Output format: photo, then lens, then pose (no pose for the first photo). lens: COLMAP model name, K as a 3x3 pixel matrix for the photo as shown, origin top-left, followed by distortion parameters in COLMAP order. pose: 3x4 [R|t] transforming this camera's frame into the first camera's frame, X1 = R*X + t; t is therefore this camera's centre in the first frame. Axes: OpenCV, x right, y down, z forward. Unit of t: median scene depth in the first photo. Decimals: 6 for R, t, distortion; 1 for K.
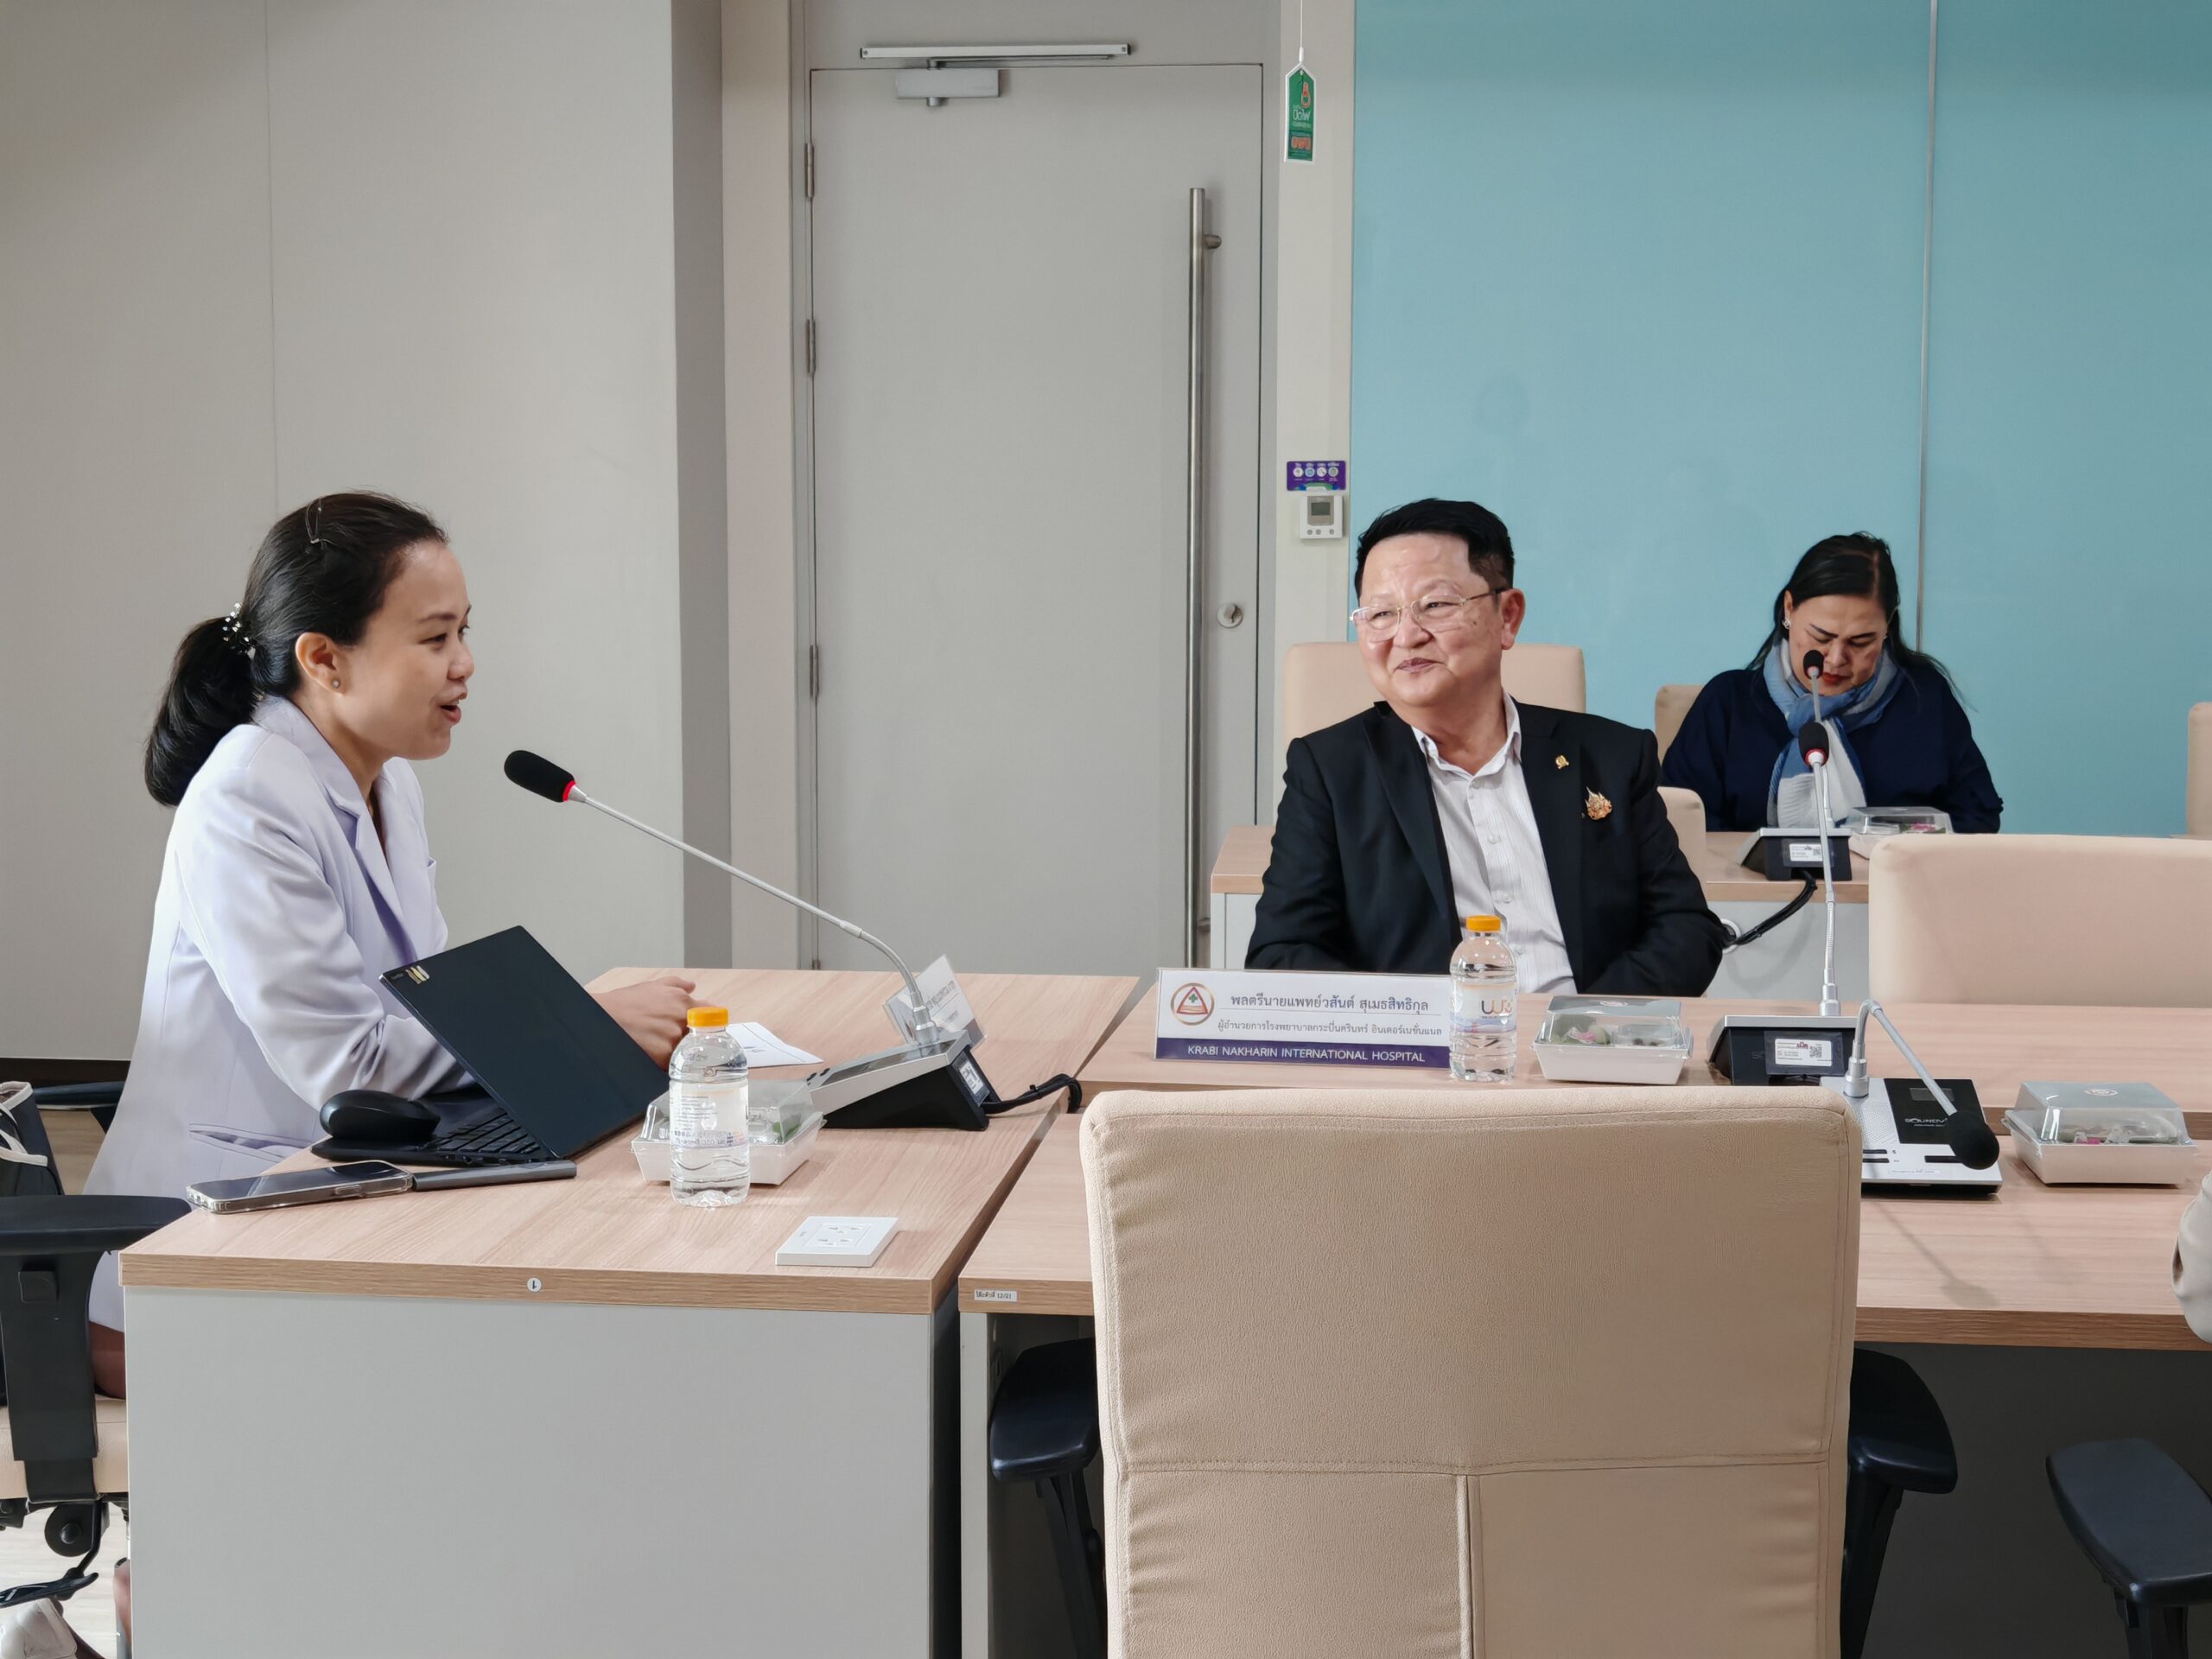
lens RADIAL K [[3474.1, 0, 1106.1], [0, 3474.1, 828.2], [0, 0, 1]] dist [0.264315, 0.000000]
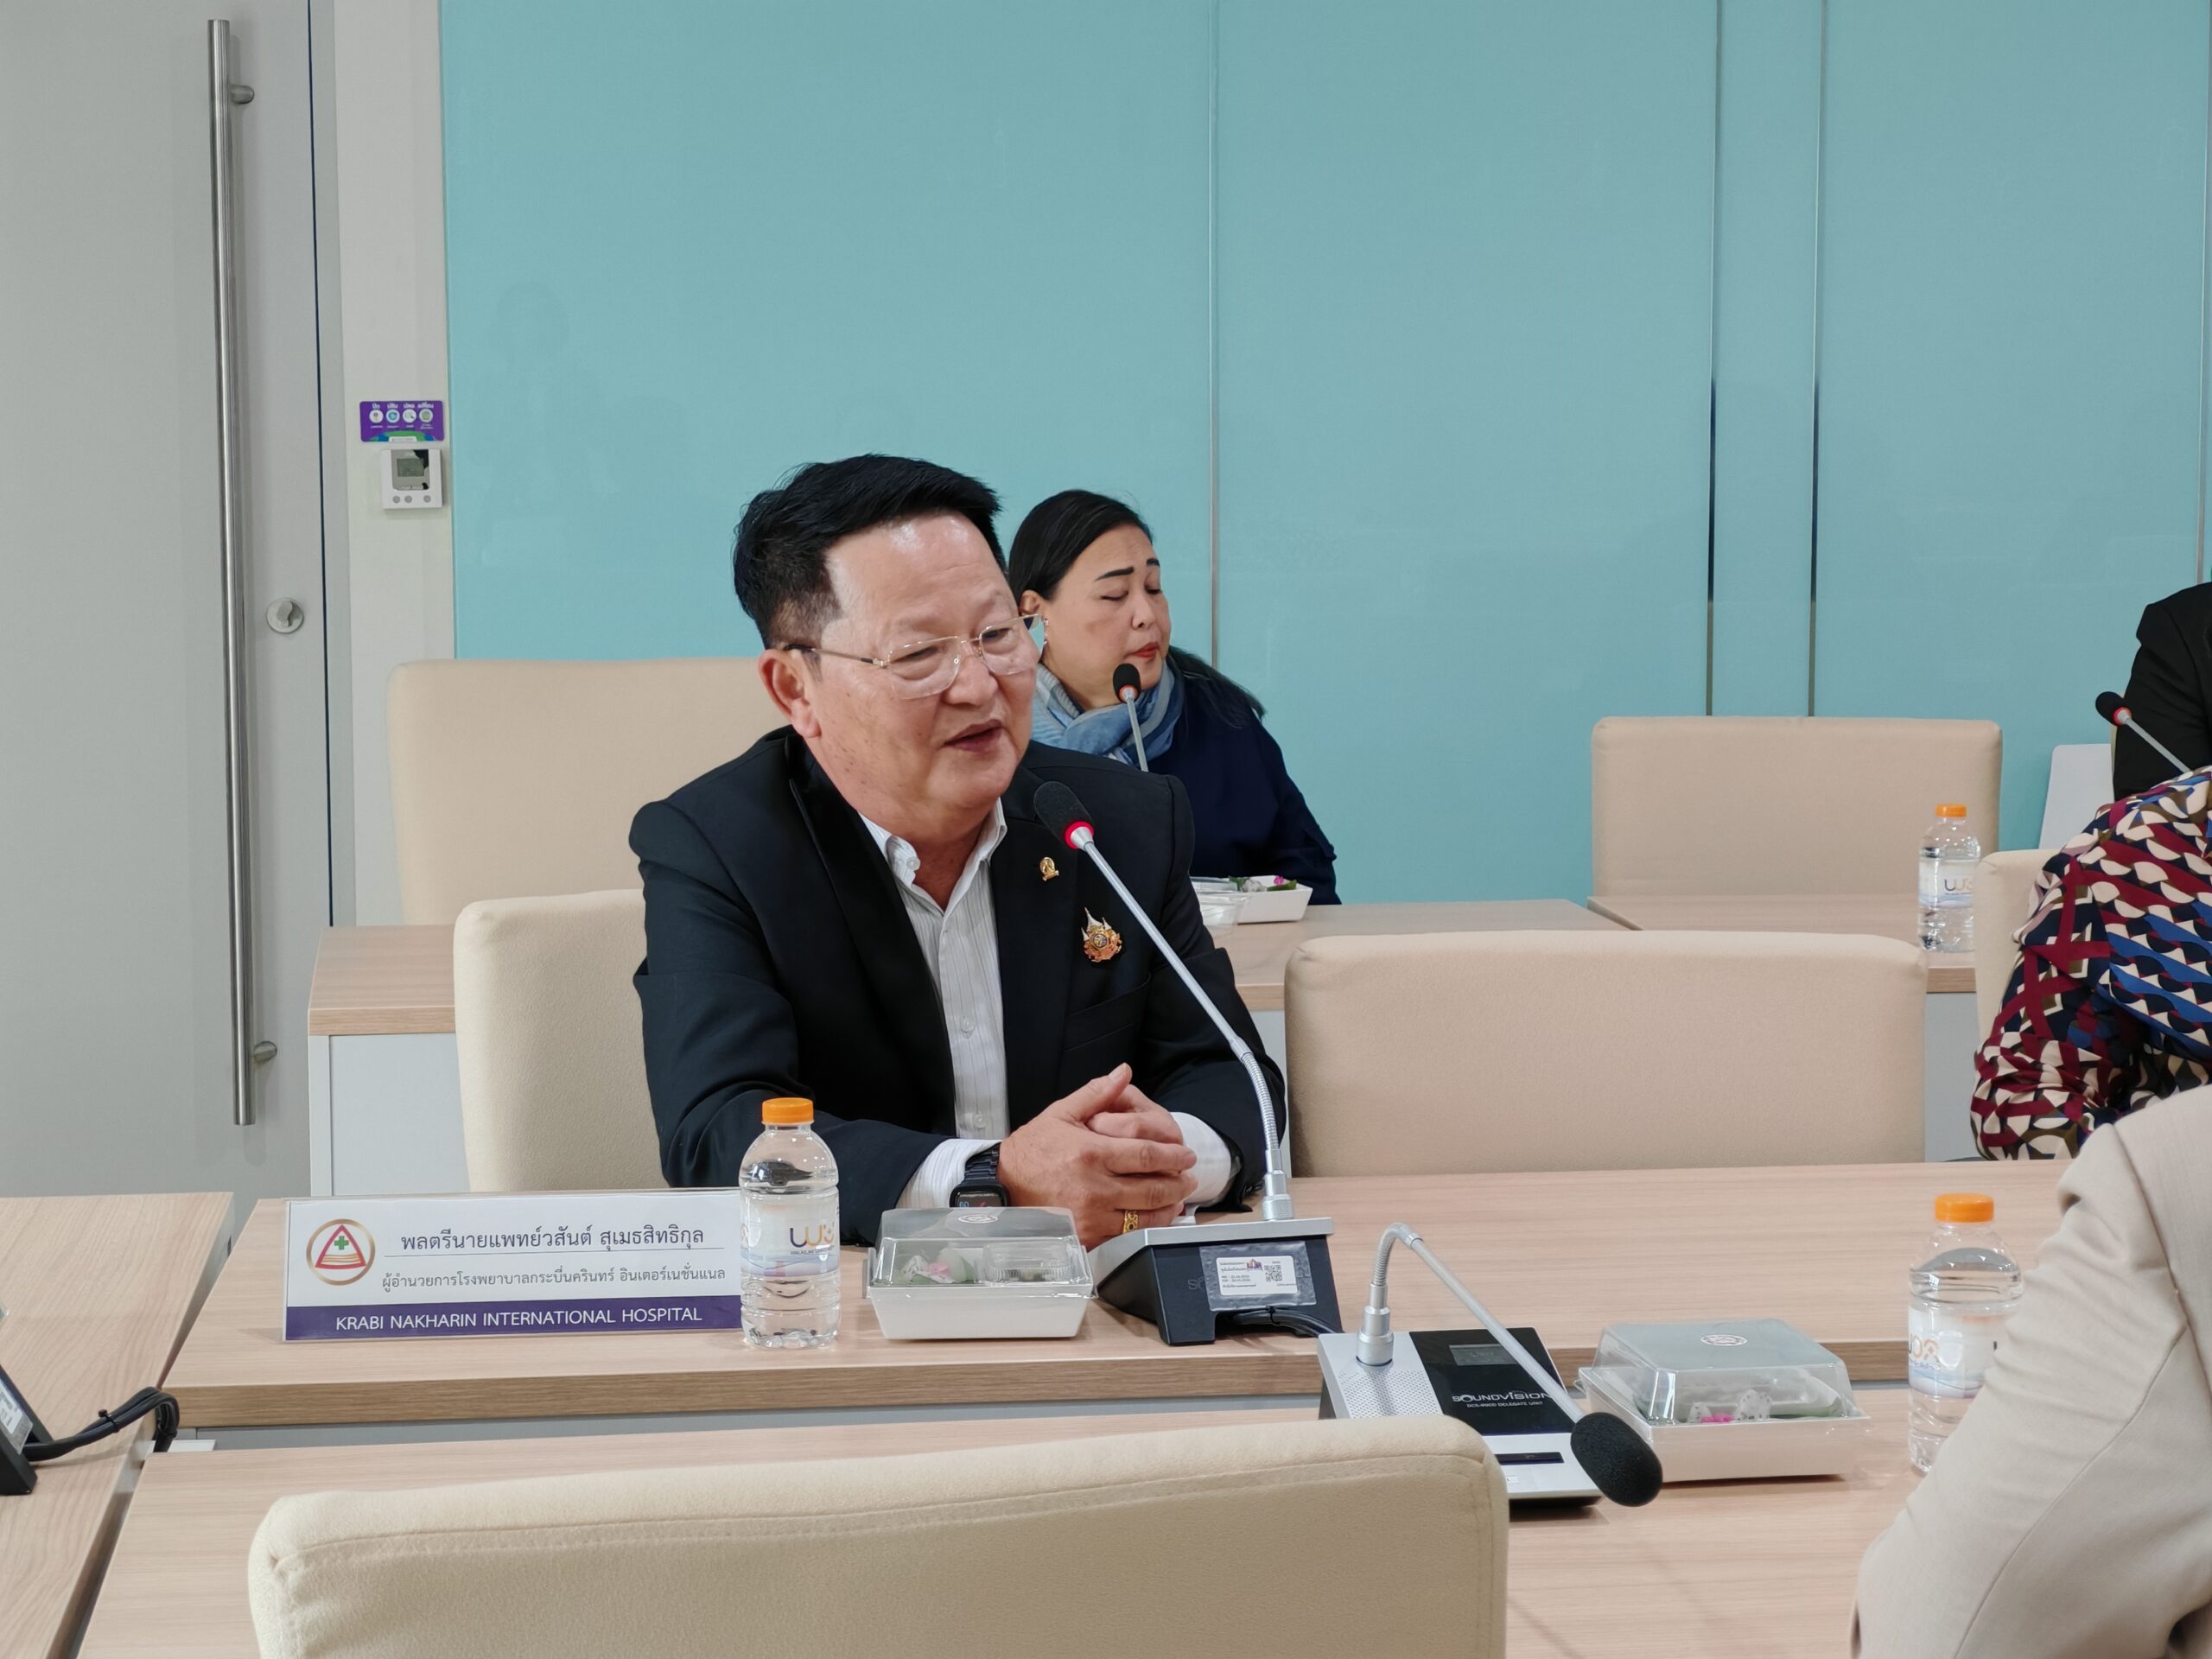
lens RADIAL K [[4467.2, 0, 1102.1], [0, 4467.2, 831.4], [0, 0, 1]] dist [0.133671, 0.000000]
pose [[0.973367, -0.034515, 0.226639, -0.024618], [0.035695, 0.999362, -0.001109, -0.022553], [-0.226457, 0.009170, 0.973978, 0.147532]]
